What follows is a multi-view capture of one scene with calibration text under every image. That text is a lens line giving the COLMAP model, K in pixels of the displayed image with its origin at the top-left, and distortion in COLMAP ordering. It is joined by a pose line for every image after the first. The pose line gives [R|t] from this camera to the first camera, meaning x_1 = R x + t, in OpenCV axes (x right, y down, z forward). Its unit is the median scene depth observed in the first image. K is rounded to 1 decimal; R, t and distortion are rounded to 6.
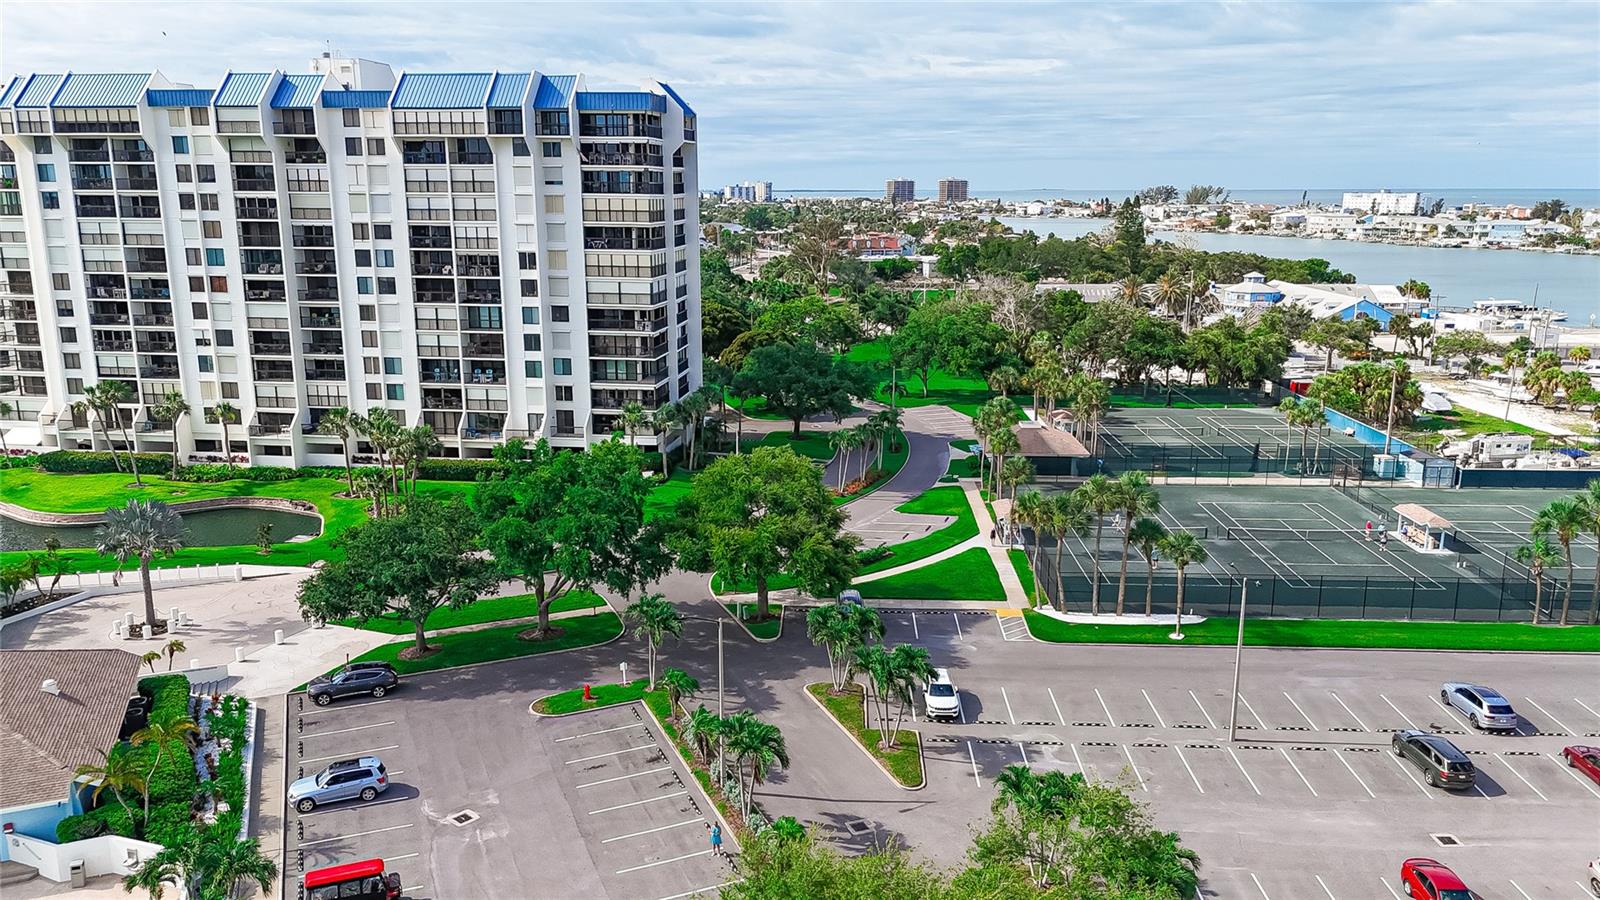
lens RADIAL K [[1185.0, 0, 798.1], [0, 1185.0, 445.0], [0, 0, 1]] dist [0.082517, -0.087629]
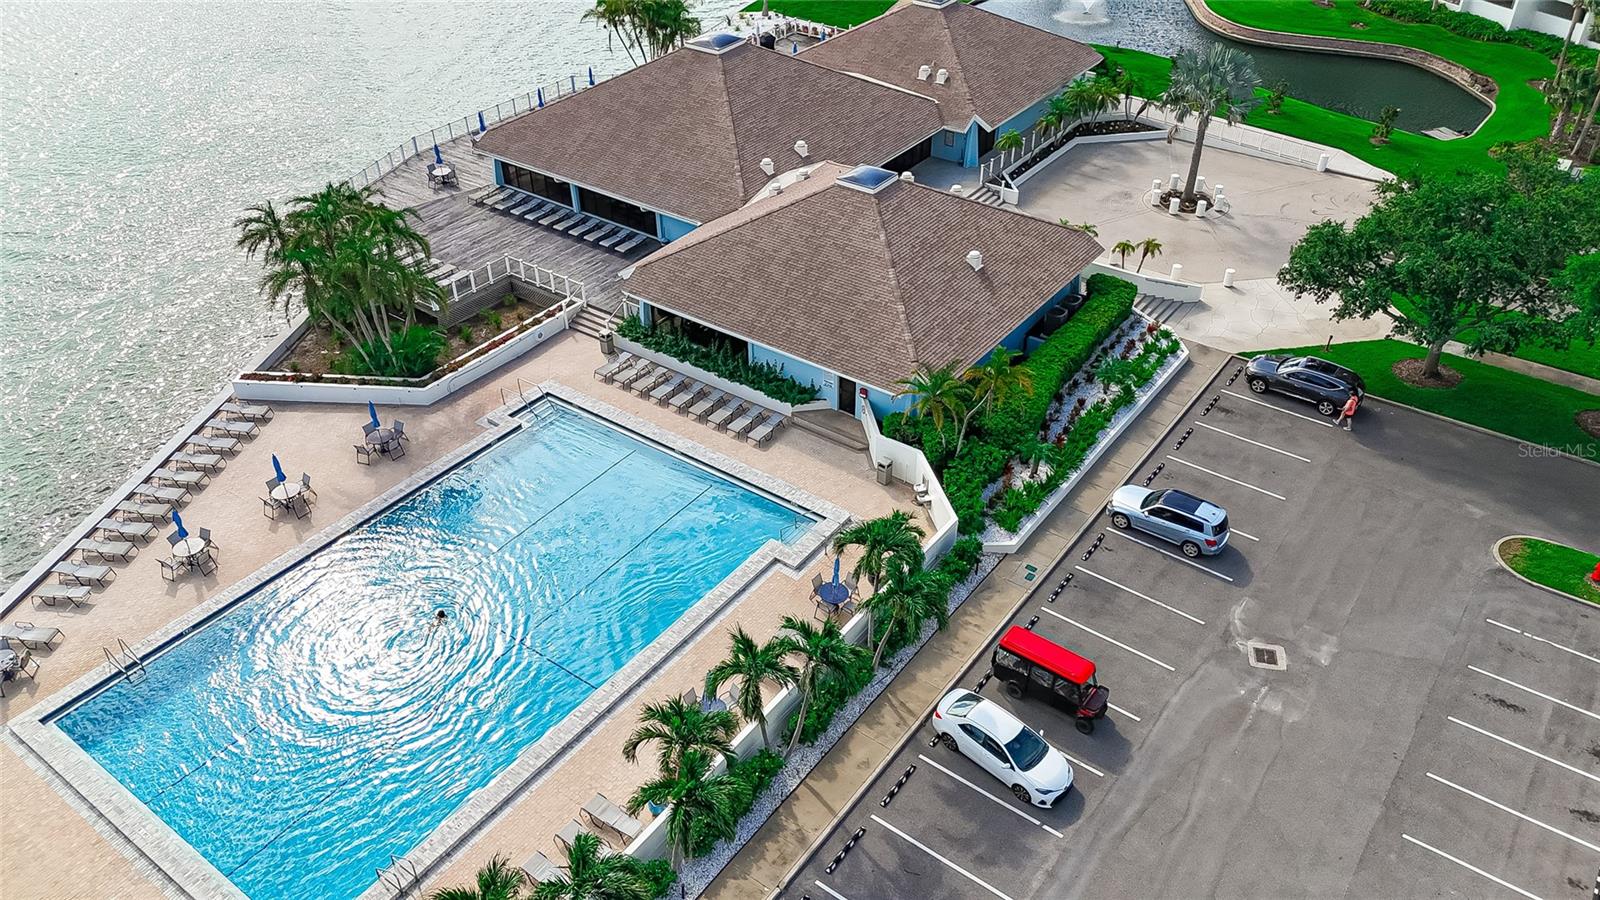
lens RADIAL K [[1174.4, 0, 793.8], [0, 1174.4, 453.1], [0, 0, 1]] dist [0.095098, -0.113362]
pose [[0.518234, 0.502193, -0.692269, 0.003623], [-0.172273, 0.854150, 0.490663, -0.048773], [0.837709, -0.135019, 0.529163, 0.207749]]
